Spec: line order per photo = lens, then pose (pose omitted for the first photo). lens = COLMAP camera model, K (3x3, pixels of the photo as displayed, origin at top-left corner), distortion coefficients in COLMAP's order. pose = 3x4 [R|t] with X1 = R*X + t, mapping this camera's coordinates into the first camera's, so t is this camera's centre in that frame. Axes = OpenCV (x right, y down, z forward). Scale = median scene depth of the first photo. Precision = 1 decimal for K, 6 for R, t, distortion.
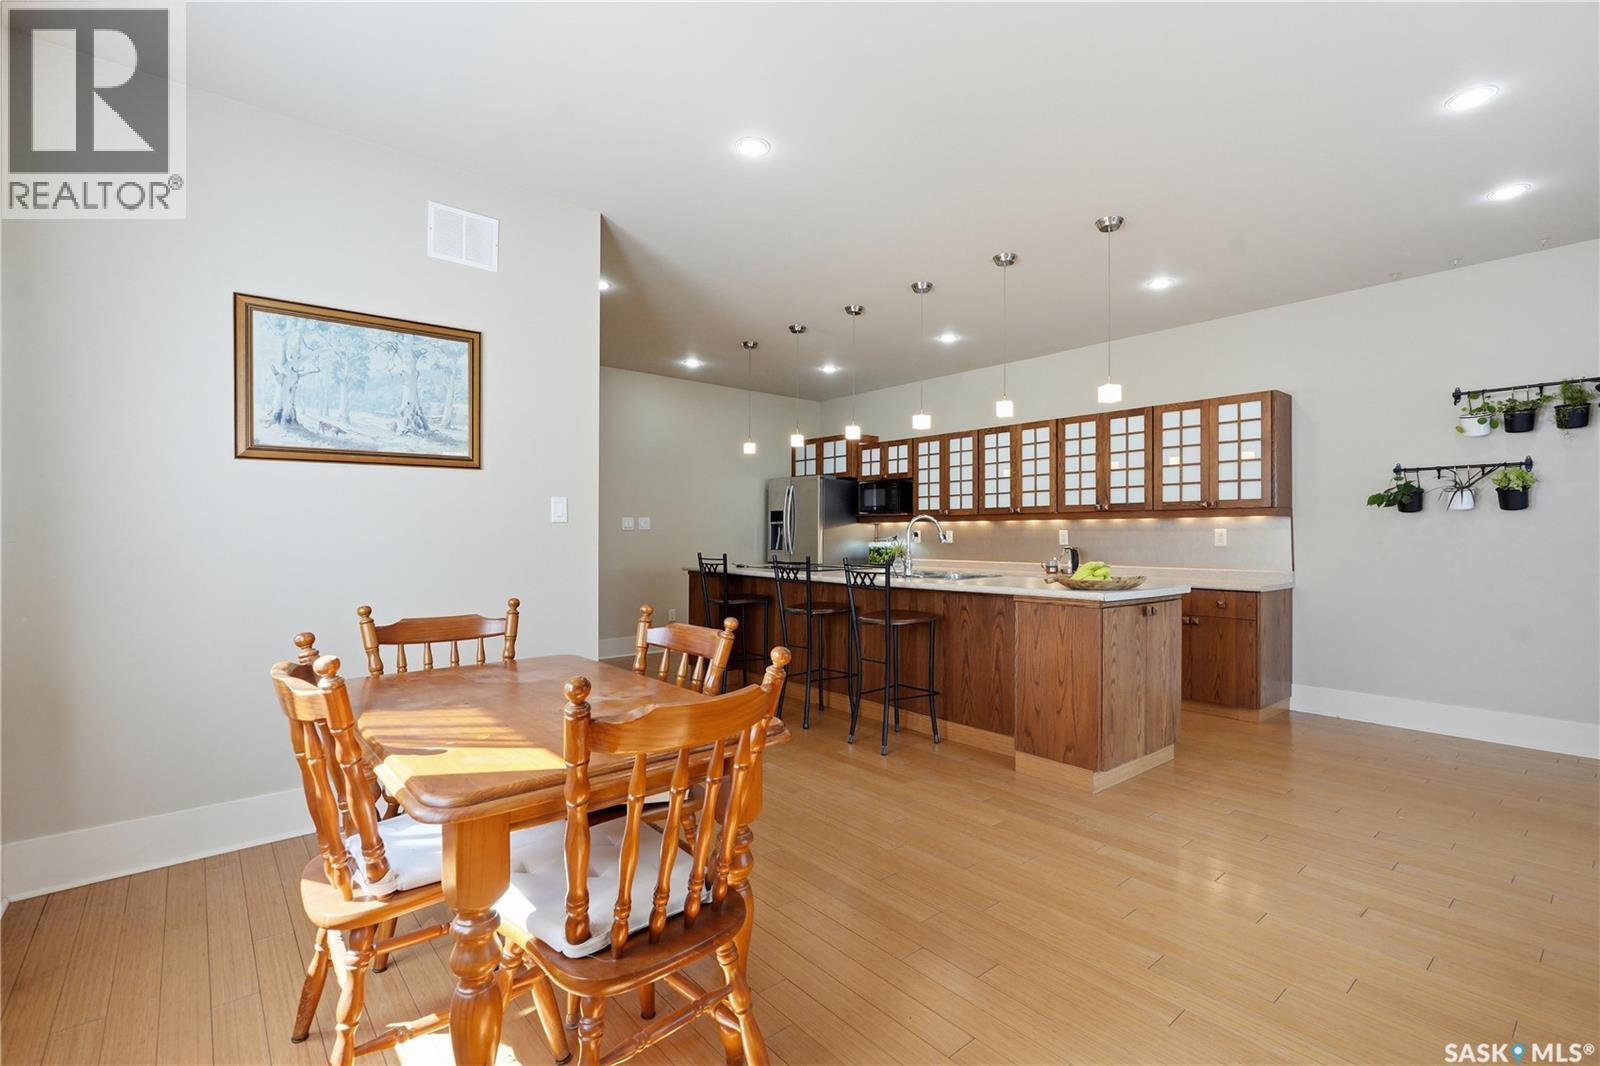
lens RADIAL K [[728.7, 0, 801.2], [0, 728.7, 534.4], [0, 0, 1]] dist [-0.002292, 0.001488]
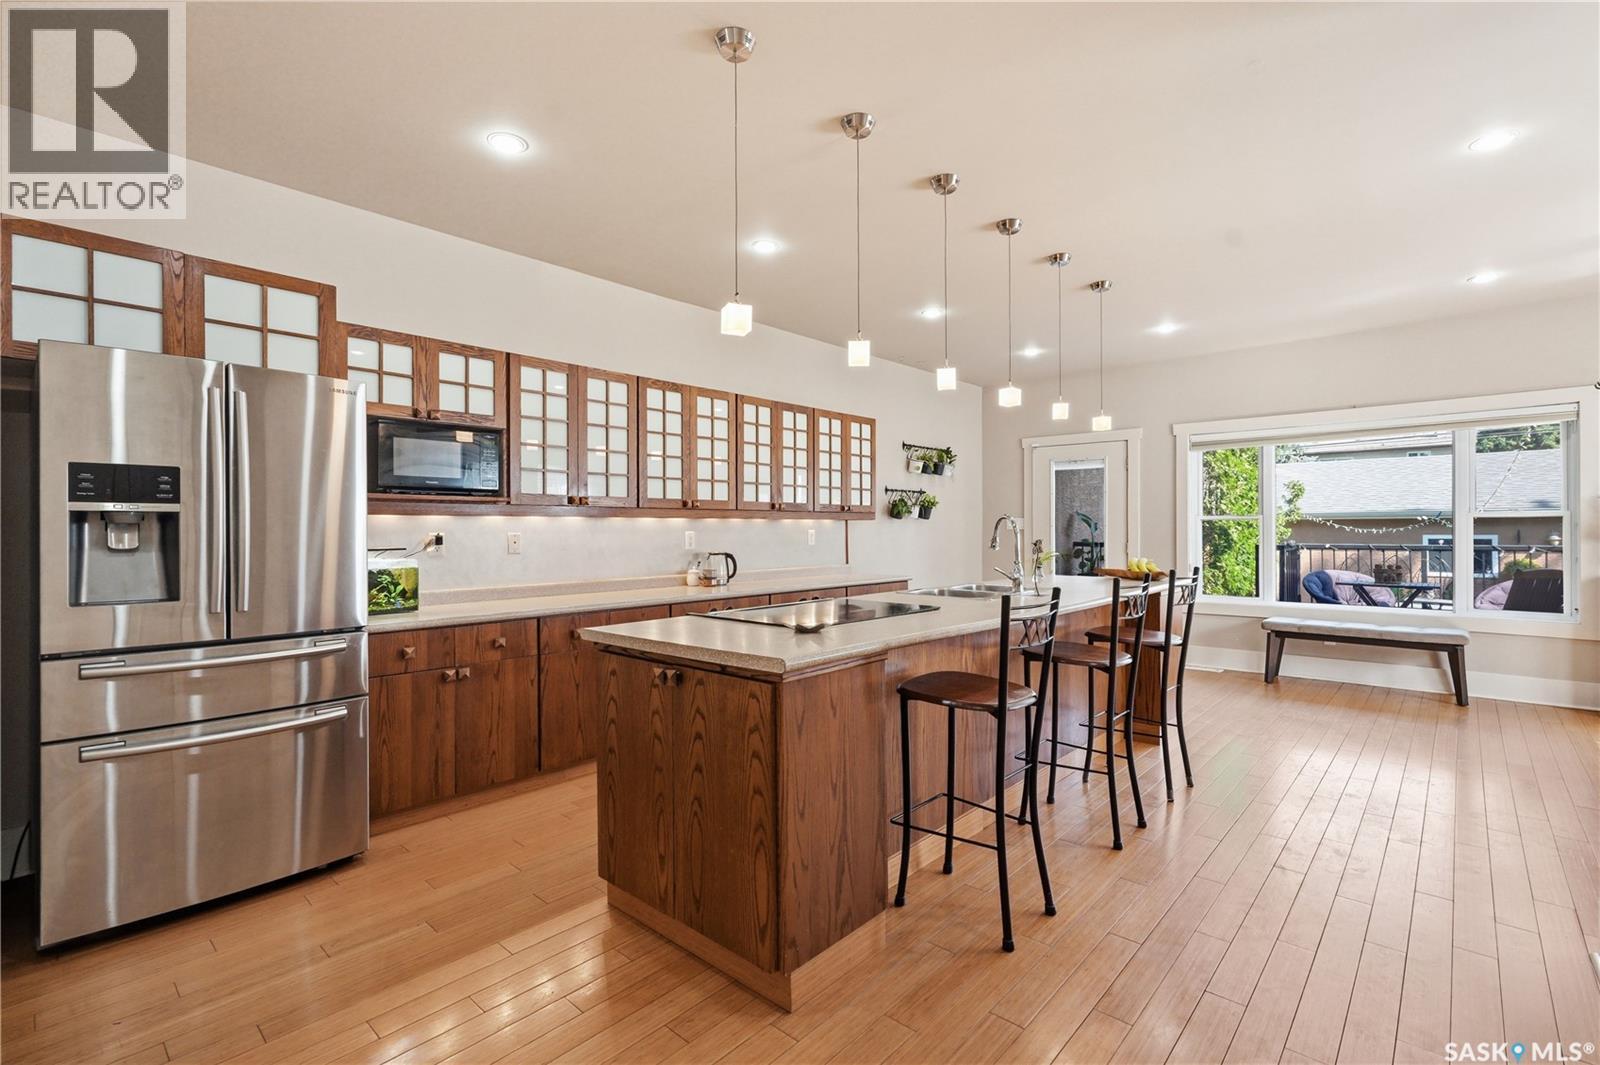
lens RADIAL K [[728.7, 0, 808.7], [0, 728.7, 533.0], [0, 0, 1]] dist [-0.002292, 0.001488]
pose [[-0.131852, -0.010981, 0.991209, -0.440971], [-0.000258, 0.999939, 0.011043, -0.013103], [-0.991269, 0.001200, -0.131847, 0.991703]]
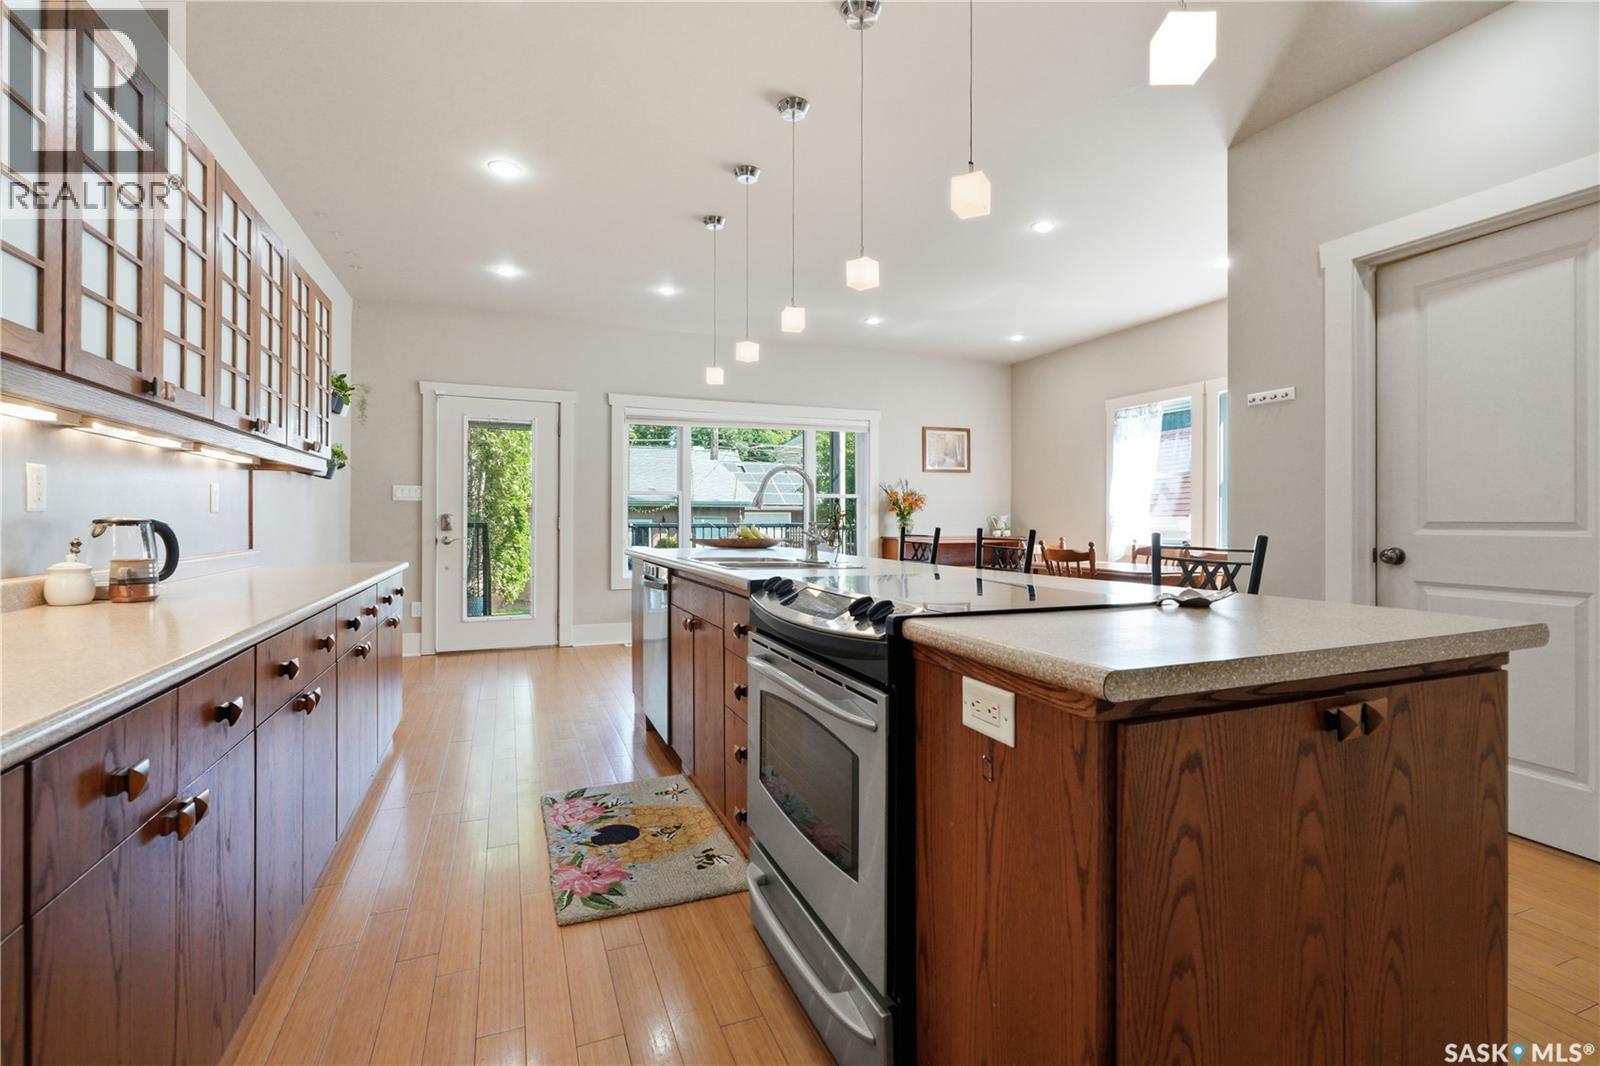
lens RADIAL K [[728.7, 0, 804.1], [0, 728.7, 519.0], [0, 0, 1]] dist [-0.002292, 0.001488]
pose [[-0.950114, -0.008580, 0.311784, -0.030544], [-0.009661, 0.999951, -0.001923, 0.014620], [-0.311752, -0.004839, -0.950151, 1.204530]]
